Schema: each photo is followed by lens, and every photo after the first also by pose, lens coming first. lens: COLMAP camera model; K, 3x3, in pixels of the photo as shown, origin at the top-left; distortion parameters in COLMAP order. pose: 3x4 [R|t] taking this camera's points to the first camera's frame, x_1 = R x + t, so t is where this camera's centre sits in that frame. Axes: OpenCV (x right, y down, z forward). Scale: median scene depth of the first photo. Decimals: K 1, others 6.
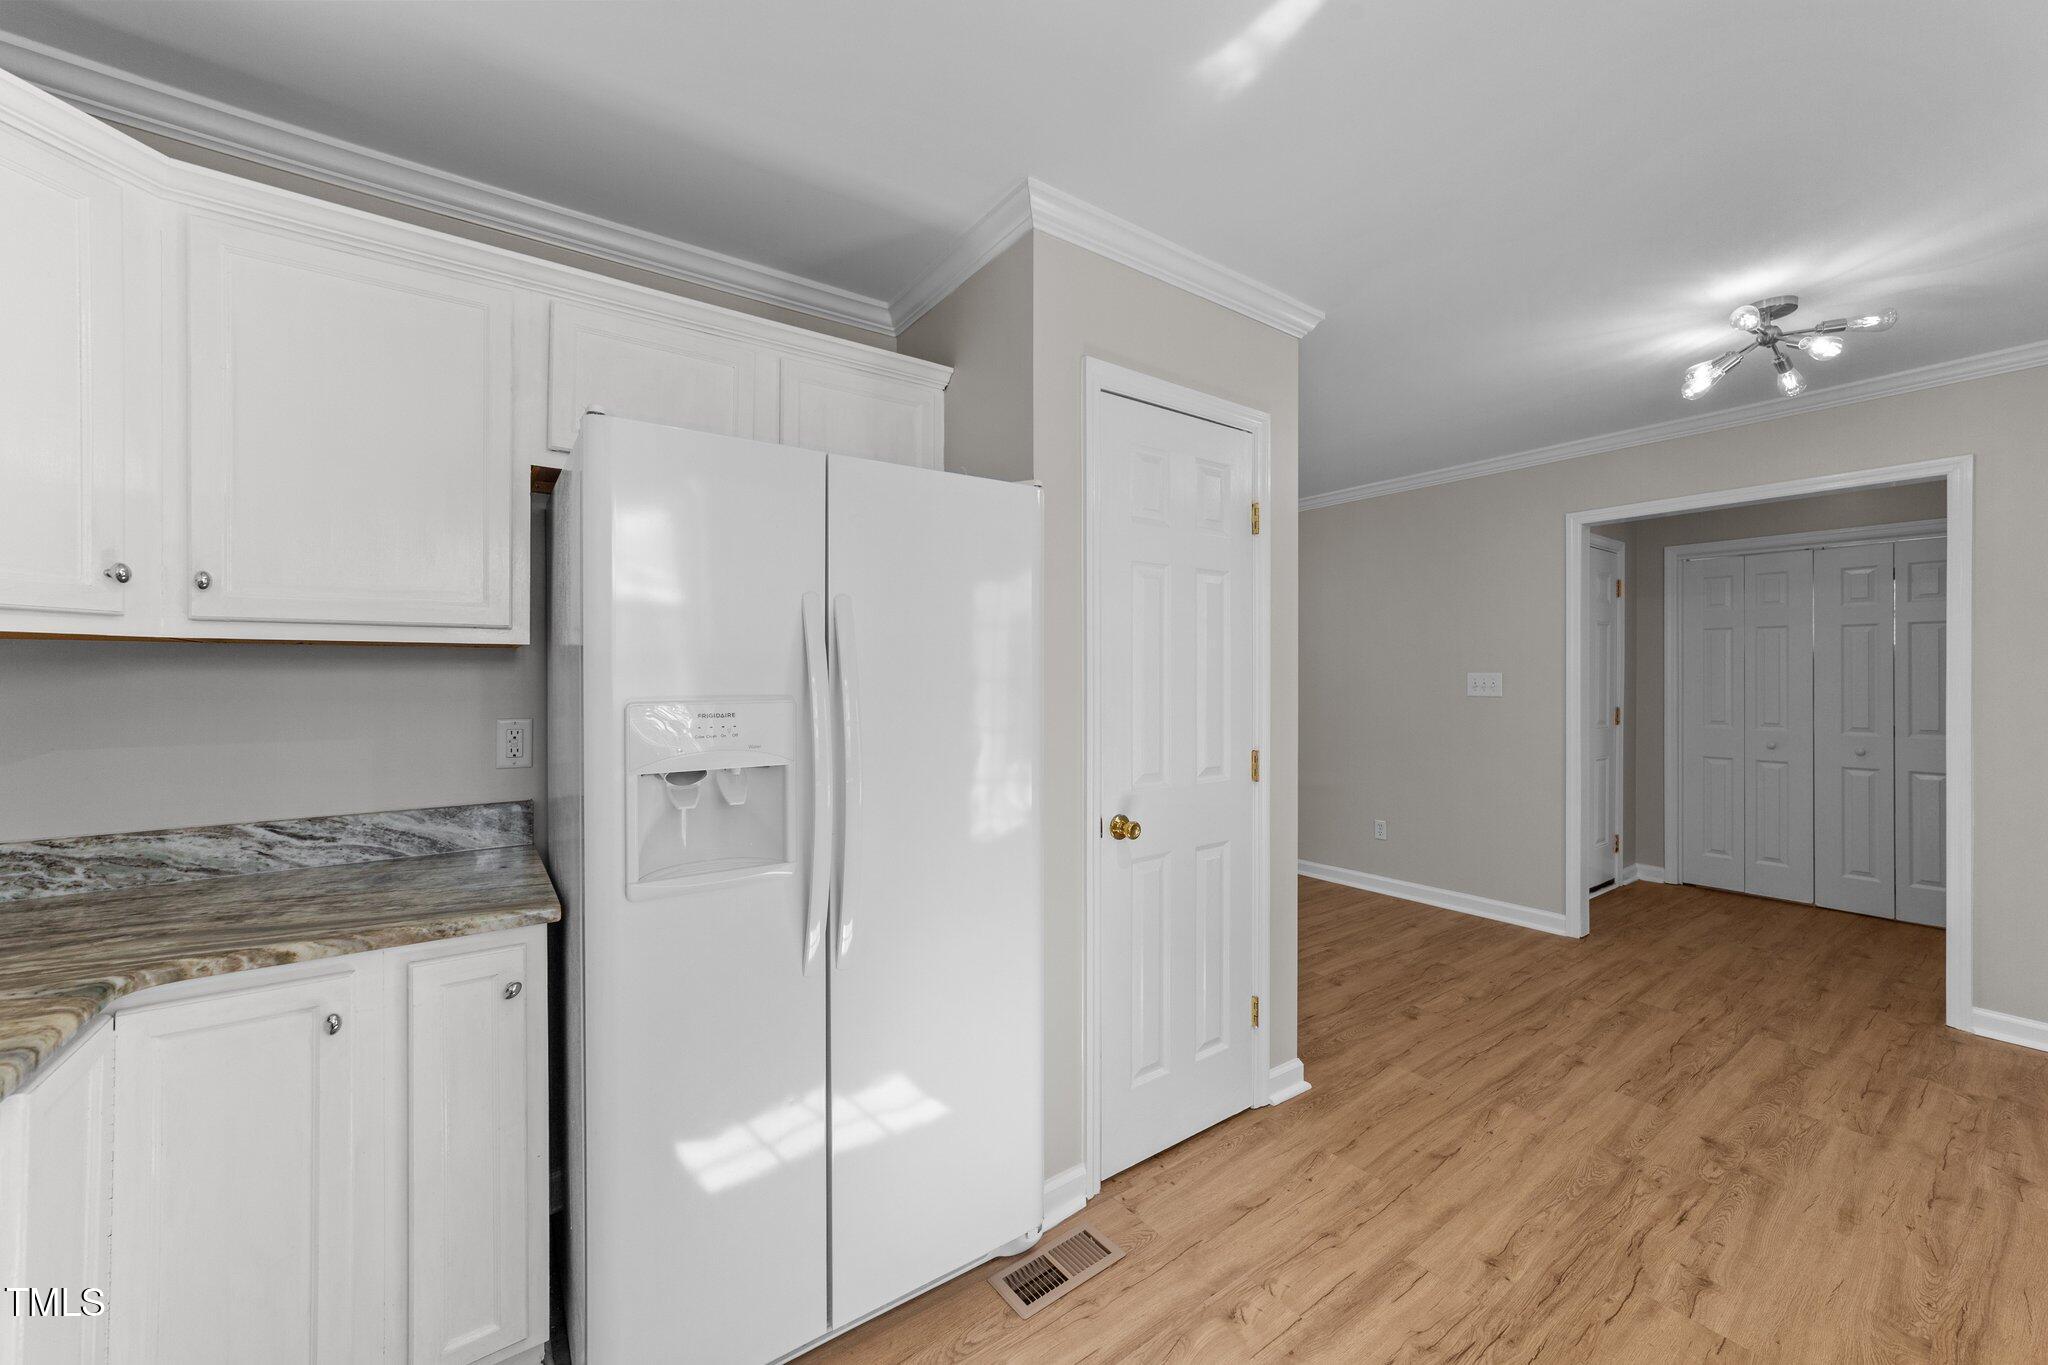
lens RADIAL K [[786.4, 0, 1027.3], [0, 786.4, 681.8], [0, 0, 1]] dist [-0.003262, 0.001134]
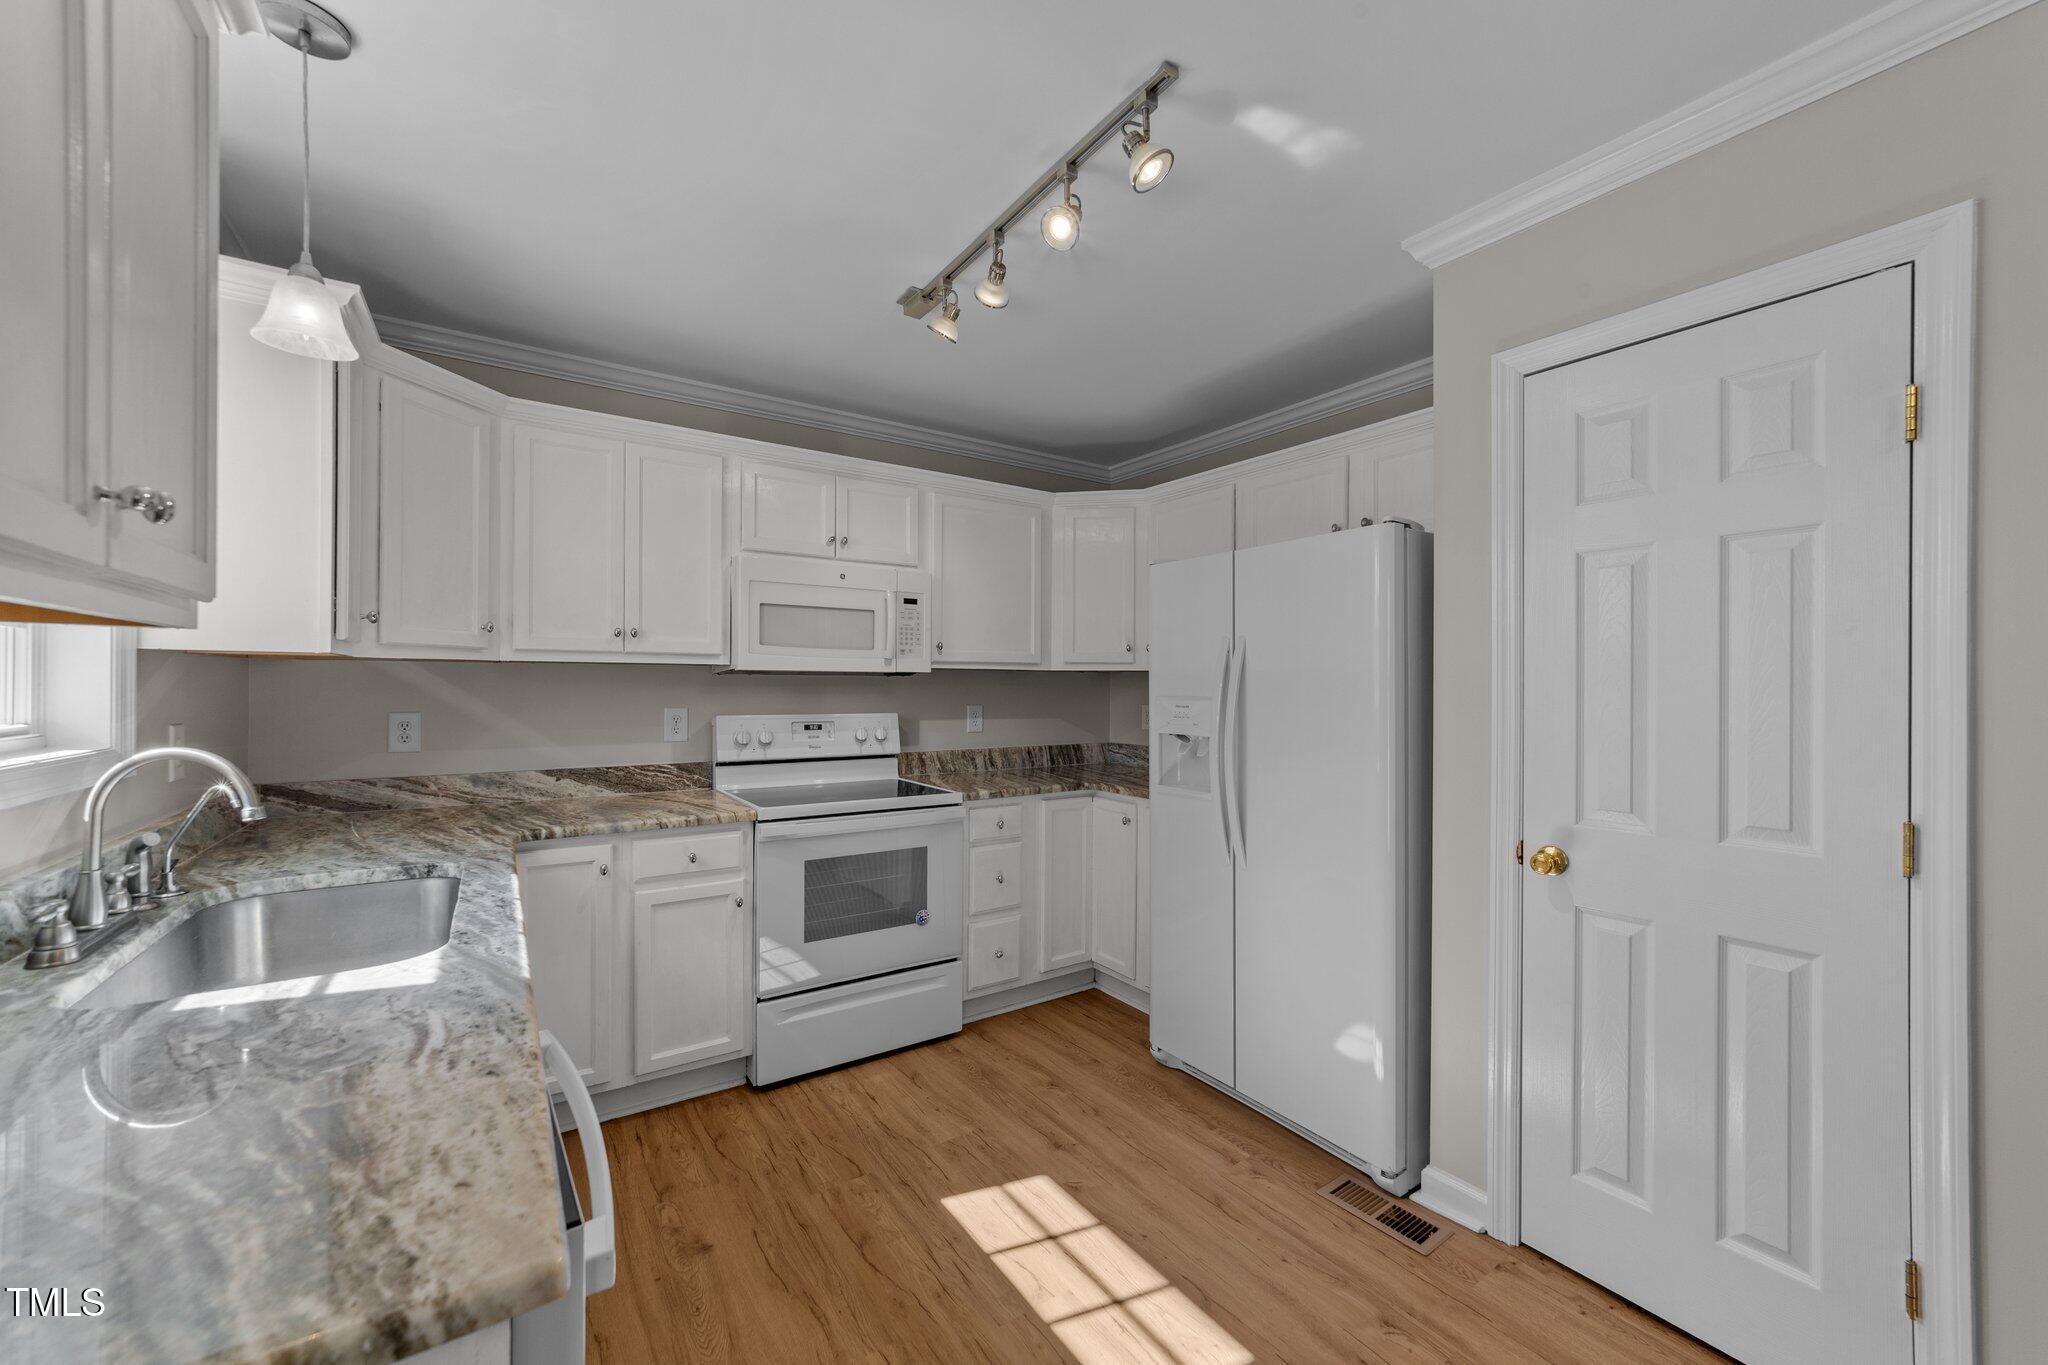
lens RADIAL K [[786.4, 0, 1026.4], [0, 786.4, 684.0], [0, 0, 1]] dist [-0.003262, 0.001134]
pose [[-0.039137, -0.002411, -0.999231, 1.105879], [-0.007354, 0.999971, -0.002124, -0.004838], [0.999207, 0.007266, -0.039153, 0.491619]]
